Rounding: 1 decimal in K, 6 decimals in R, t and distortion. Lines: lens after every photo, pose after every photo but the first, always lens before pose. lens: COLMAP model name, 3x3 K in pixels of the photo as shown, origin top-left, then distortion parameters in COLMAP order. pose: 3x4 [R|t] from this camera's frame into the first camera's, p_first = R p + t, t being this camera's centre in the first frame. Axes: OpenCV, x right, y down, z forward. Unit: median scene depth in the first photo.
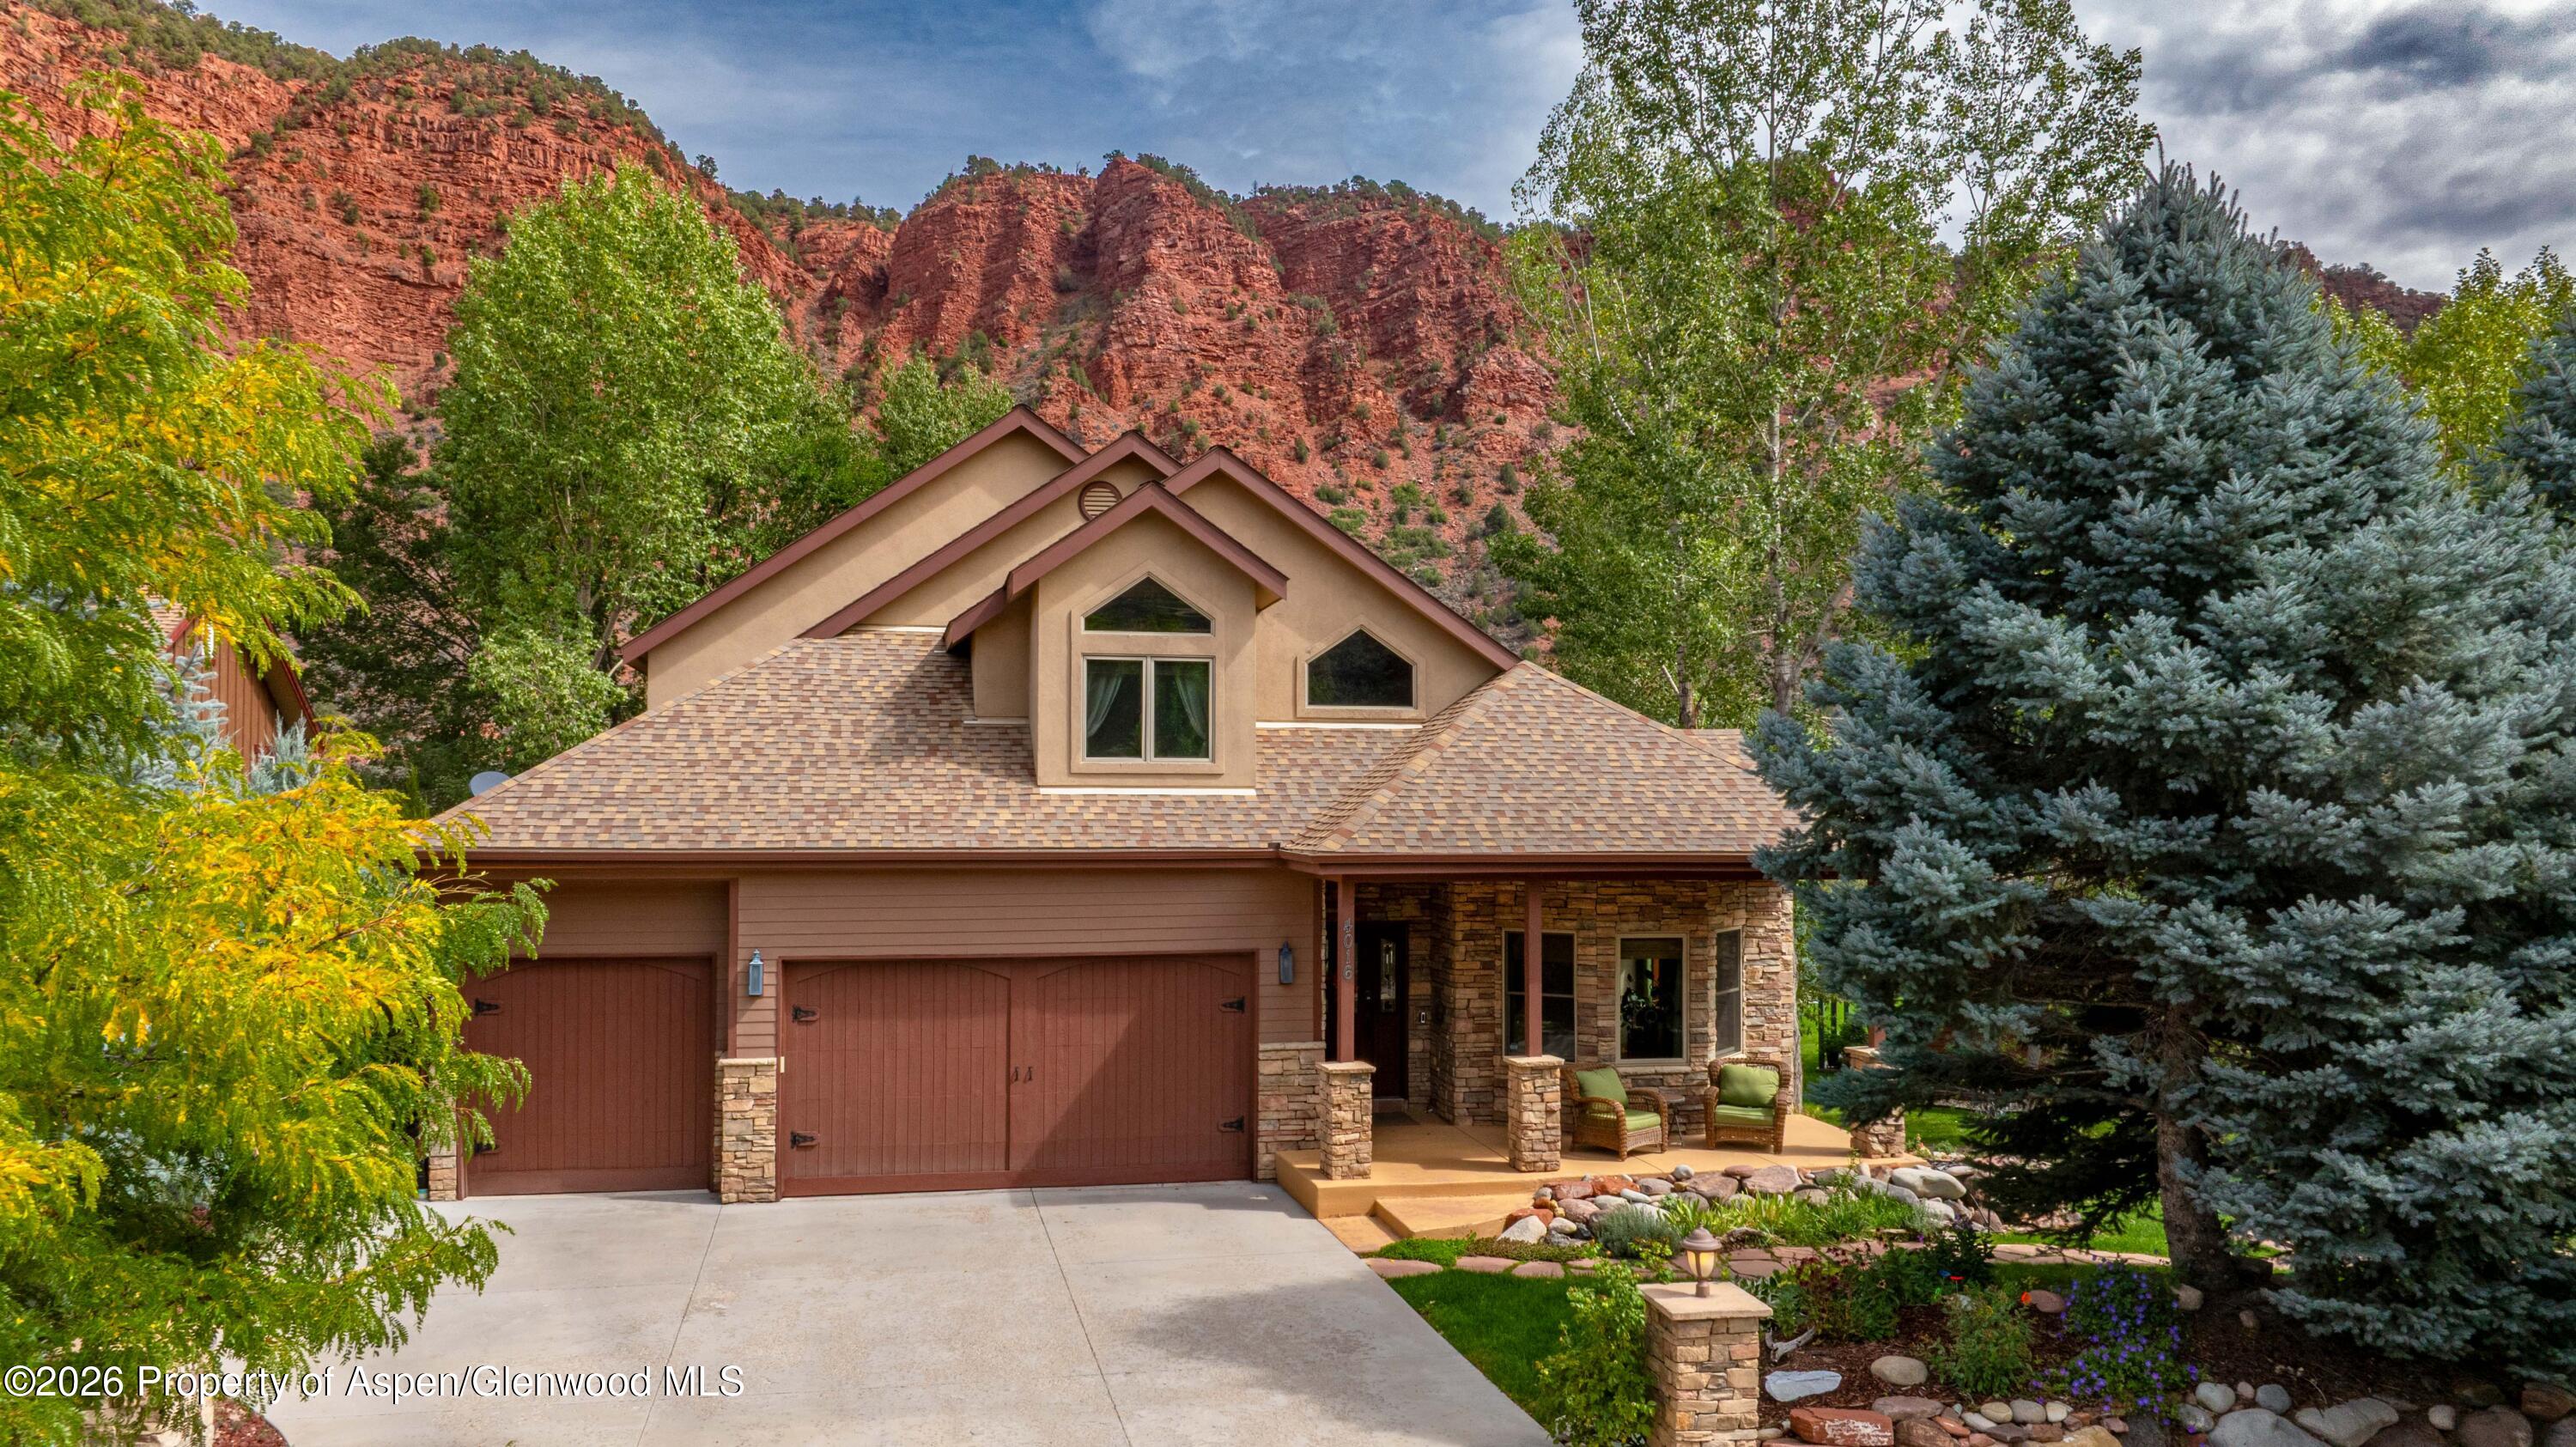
lens RADIAL K [[1814.3, 0, 1286.0], [0, 1814.3, 774.3], [0, 0, 1]] dist [-0.003074, -0.038585]
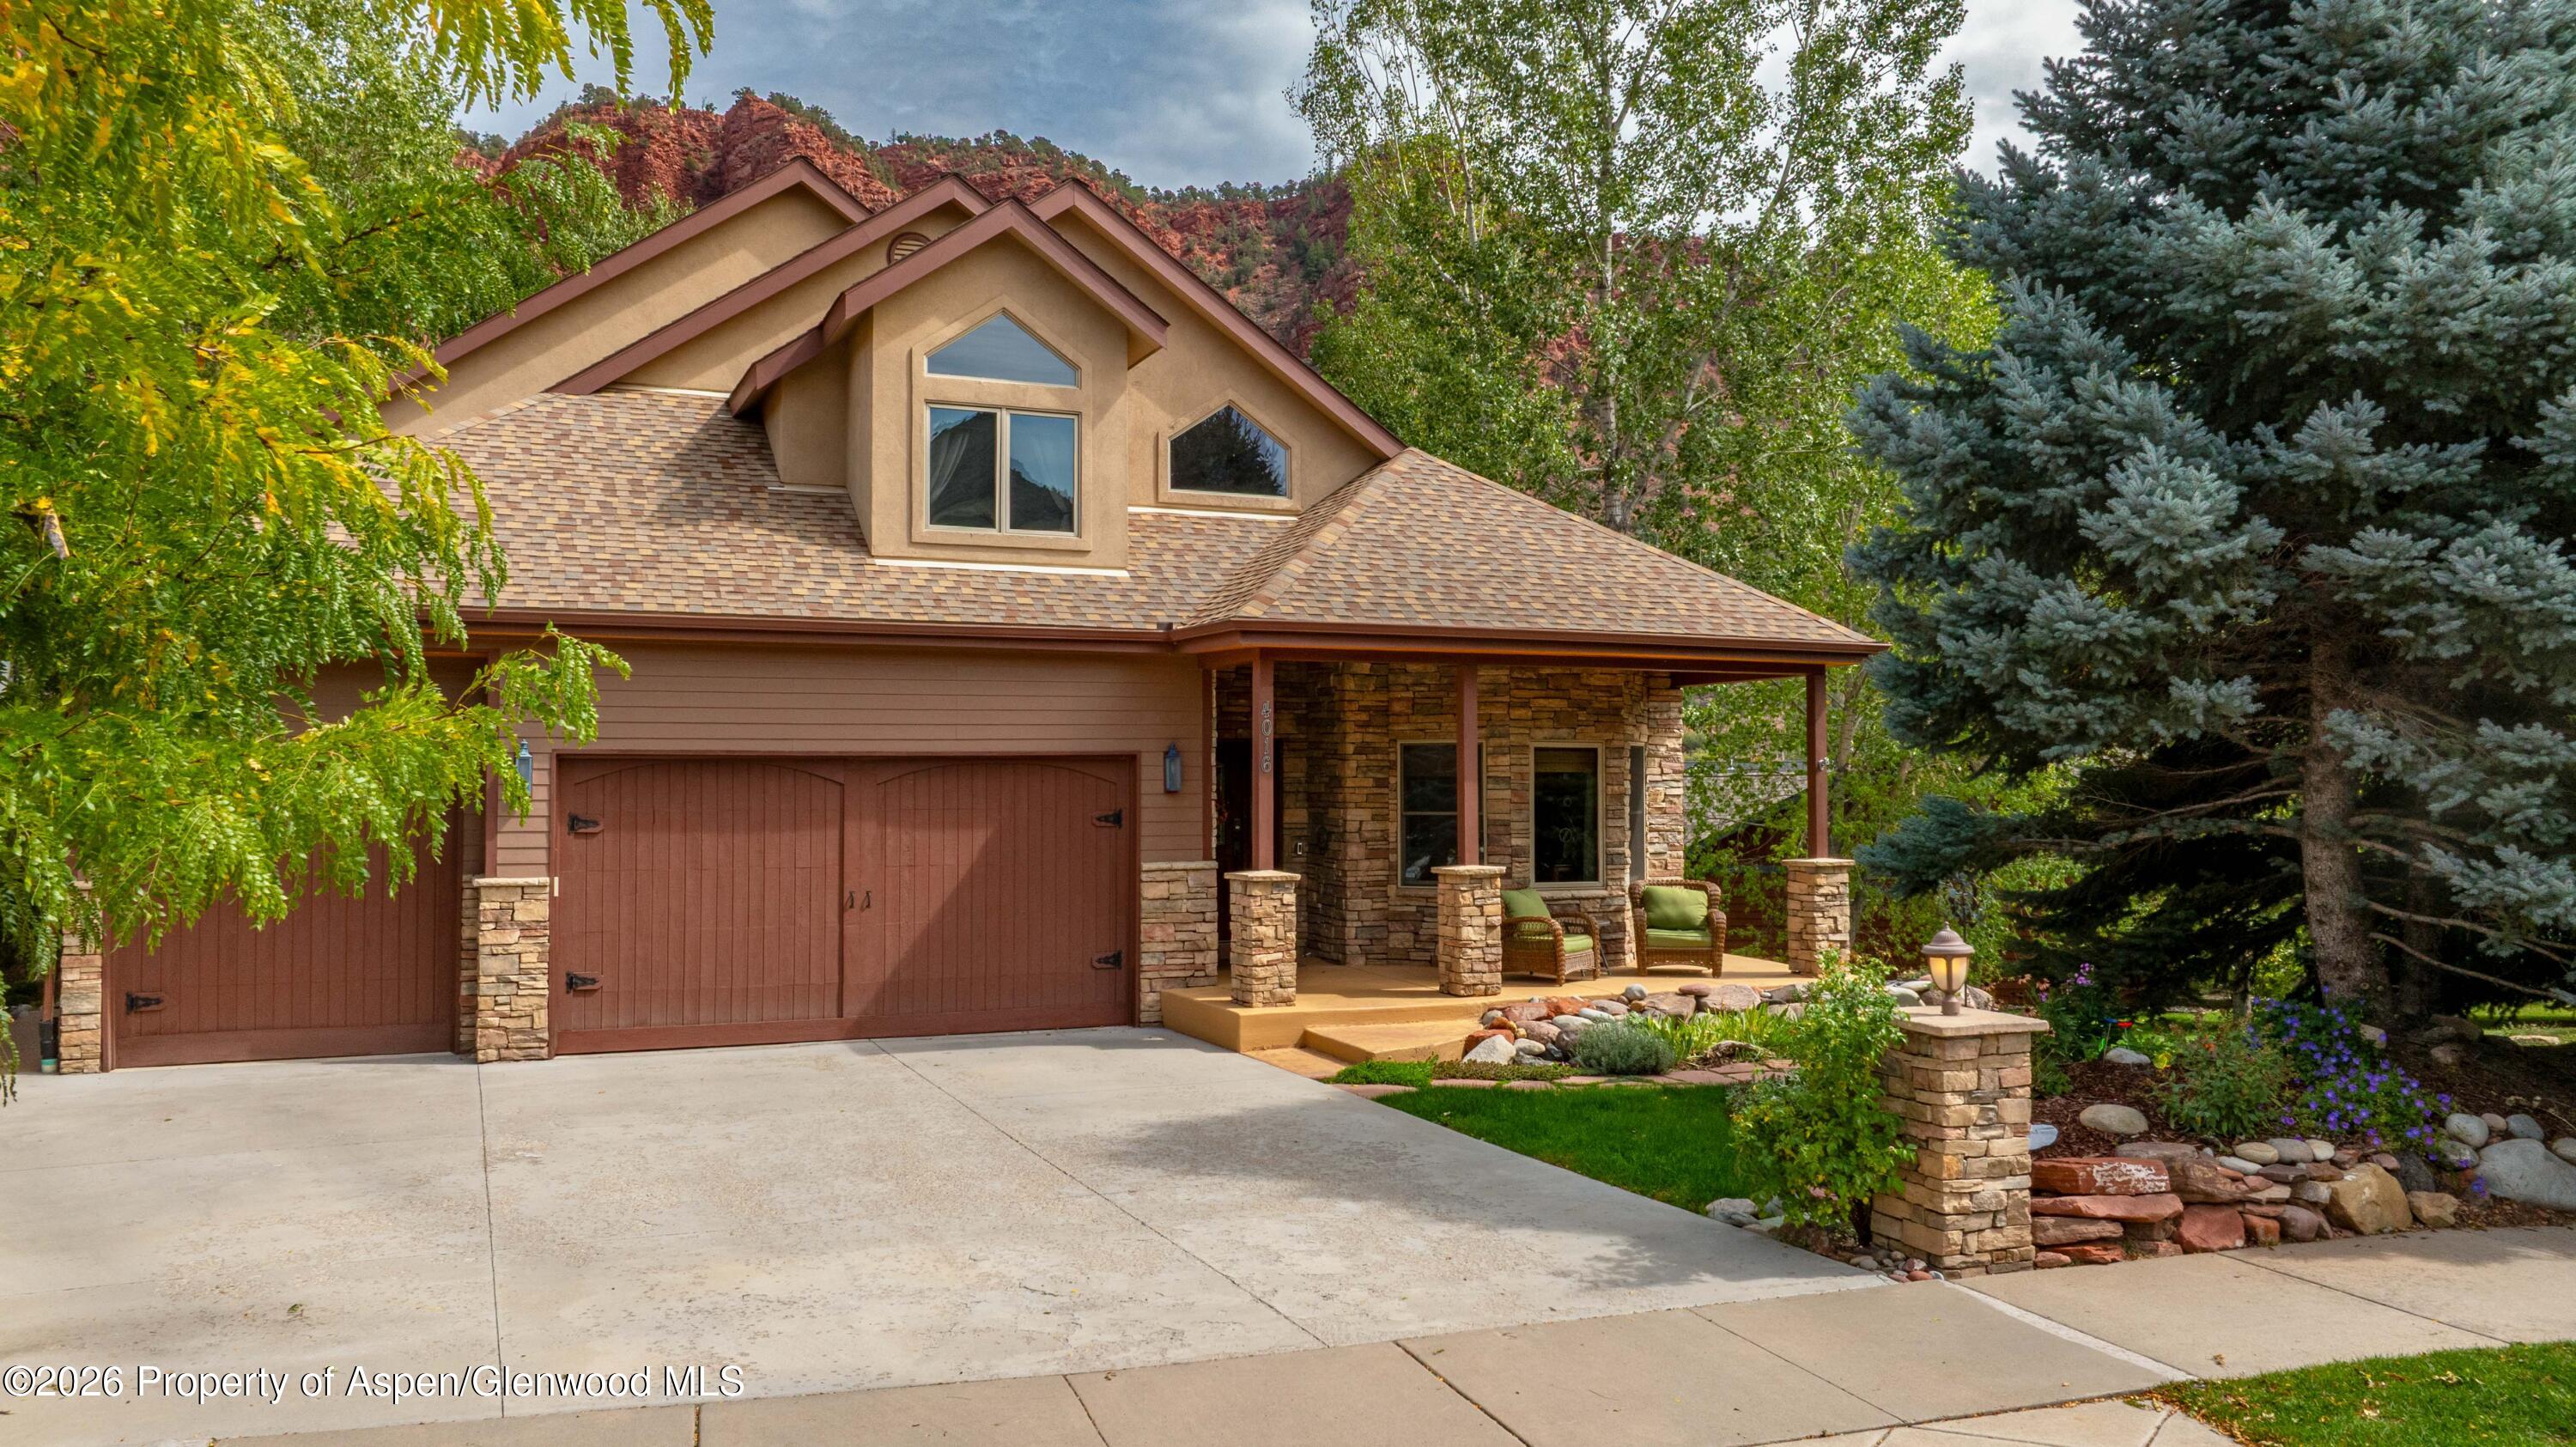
lens RADIAL K [[1831.6, 0, 1288.0], [0, 1831.6, 723.5], [0, 0, 1]] dist [-0.013600, -0.000889]
pose [[0.980552, 0.002925, 0.196239, -0.118886], [-0.000977, 0.999949, -0.010021, 0.094473], [-0.196259, 0.009634, 0.980505, 0.152065]]
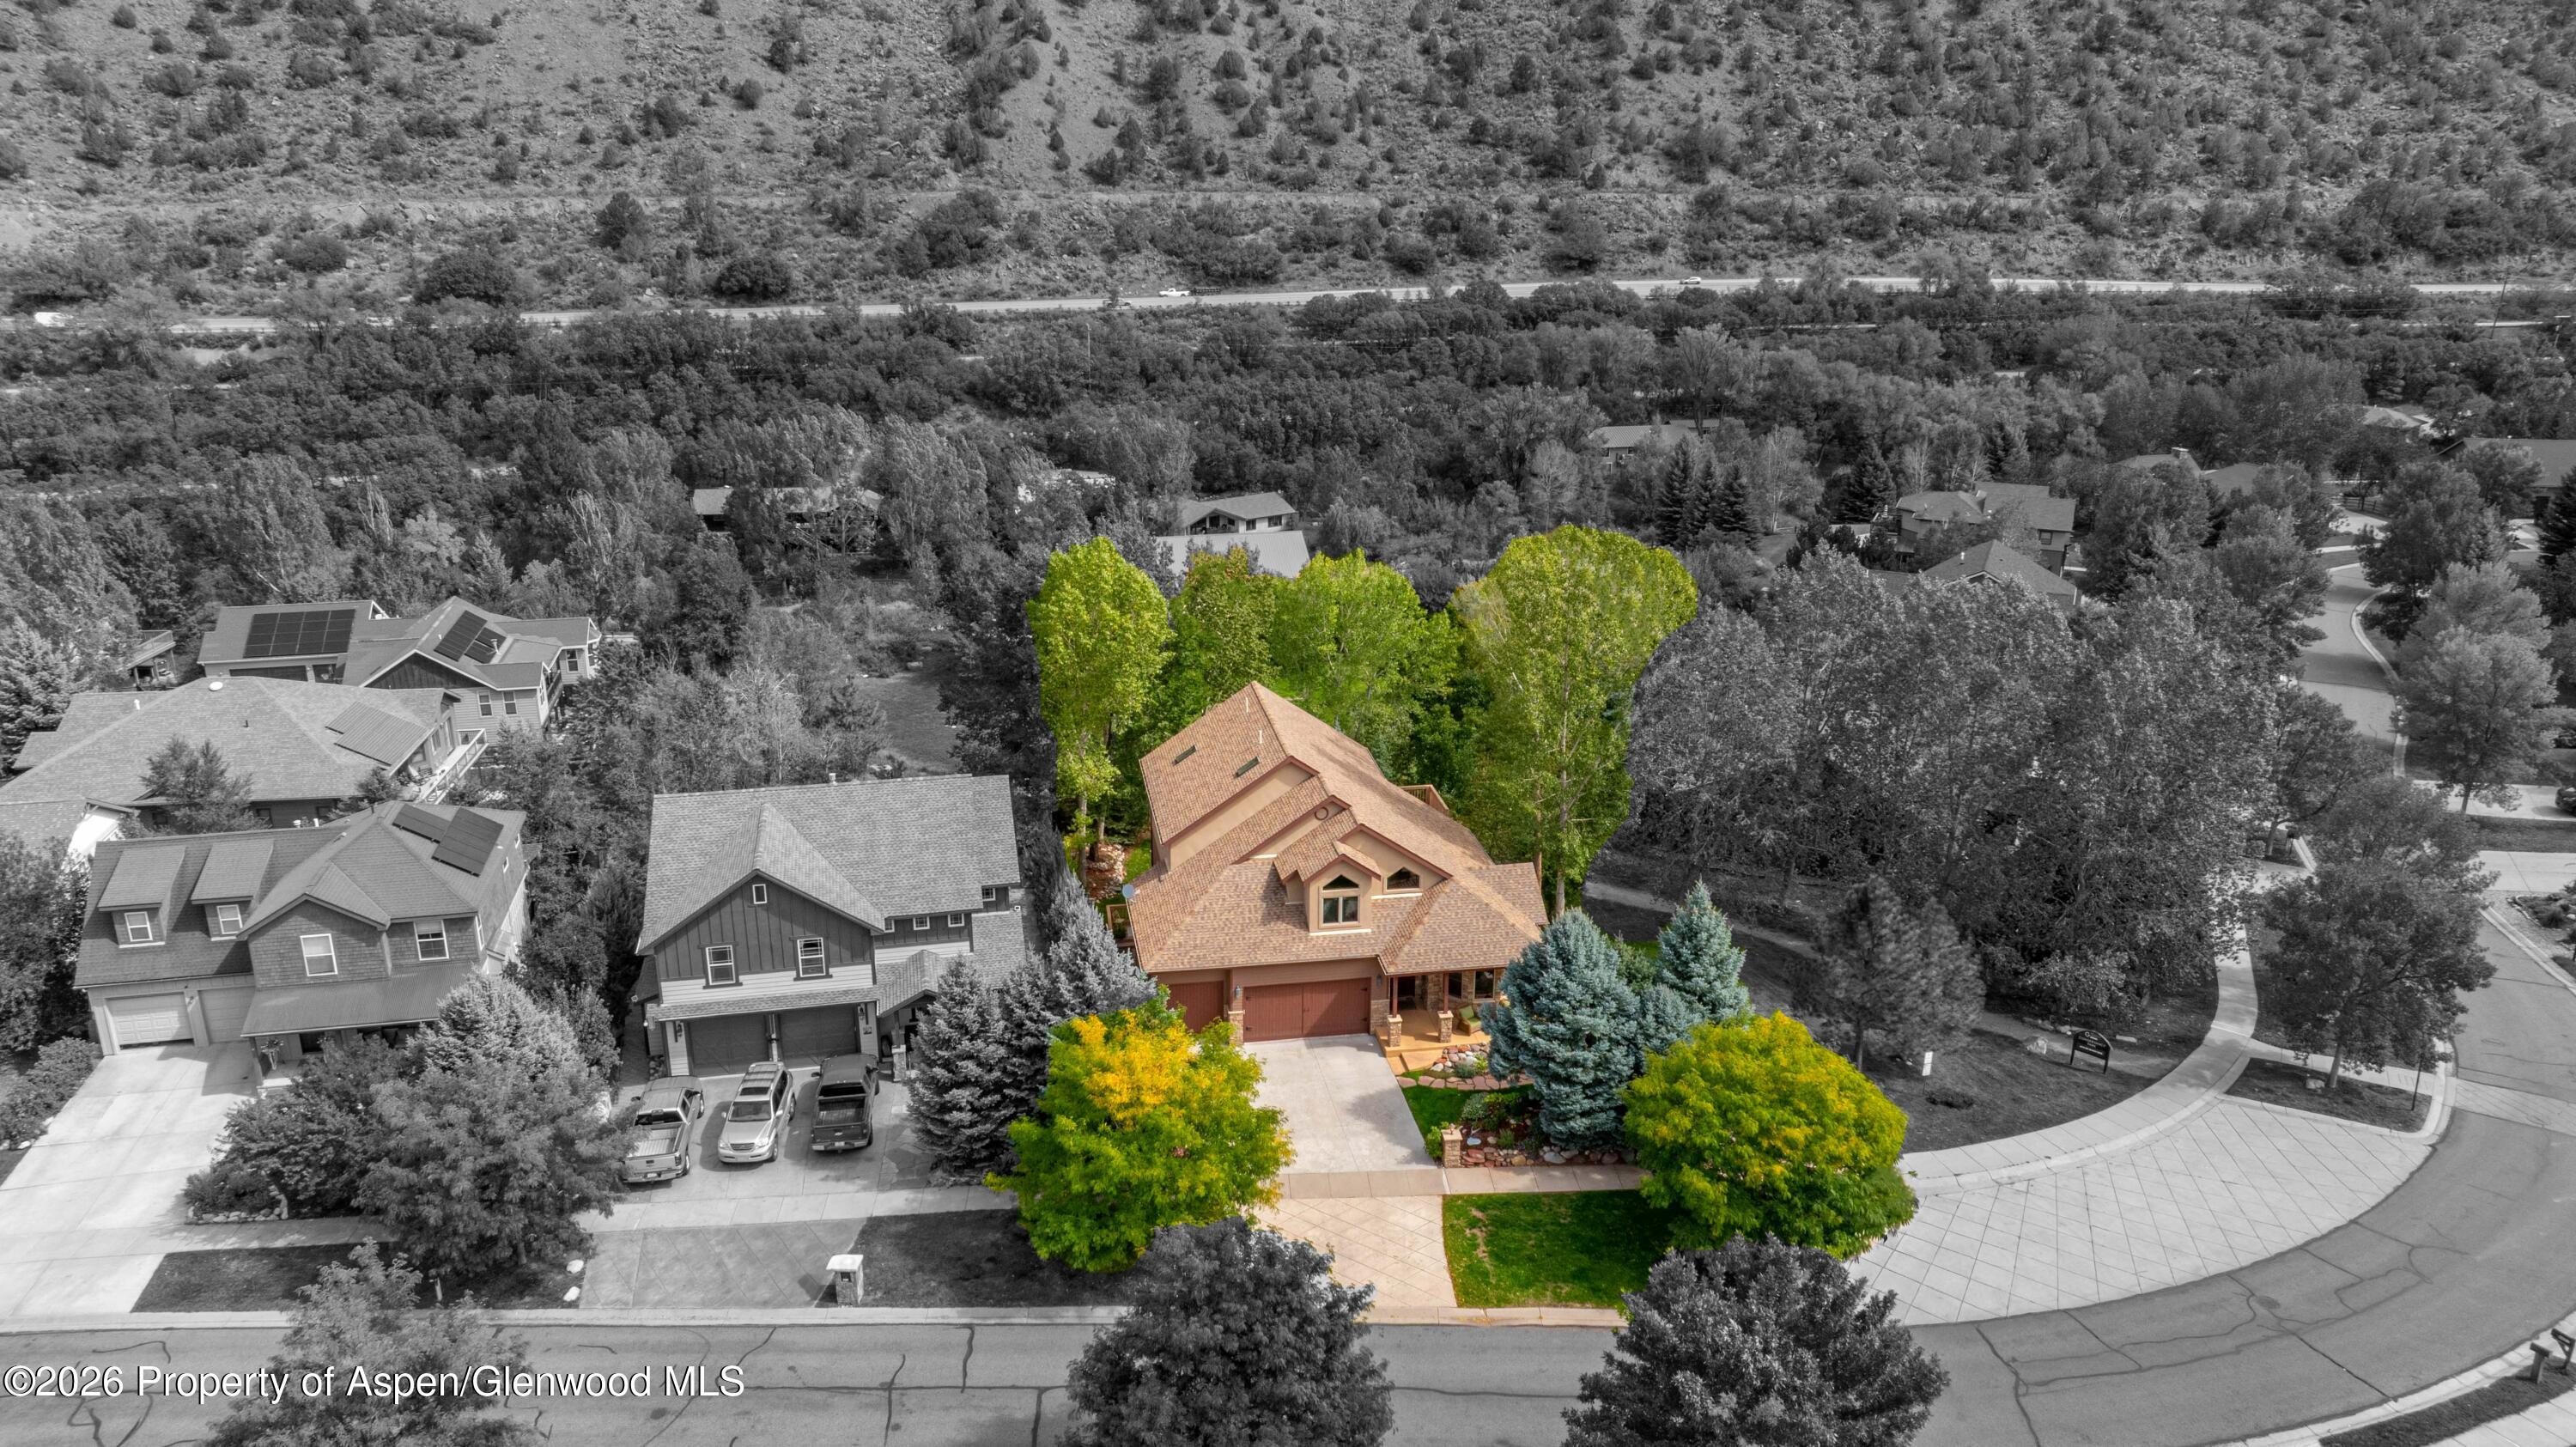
lens RADIAL K [[1831.6, 0, 1288.0], [0, 1831.6, 723.5], [0, 0, 1]] dist [-0.013600, -0.000889]
pose [[0.999028, 0.015330, -0.041322, -0.039420], [0.000689, 0.932014, 0.362421, -1.733785], [0.044069, -0.362097, 0.931098, -2.262764]]
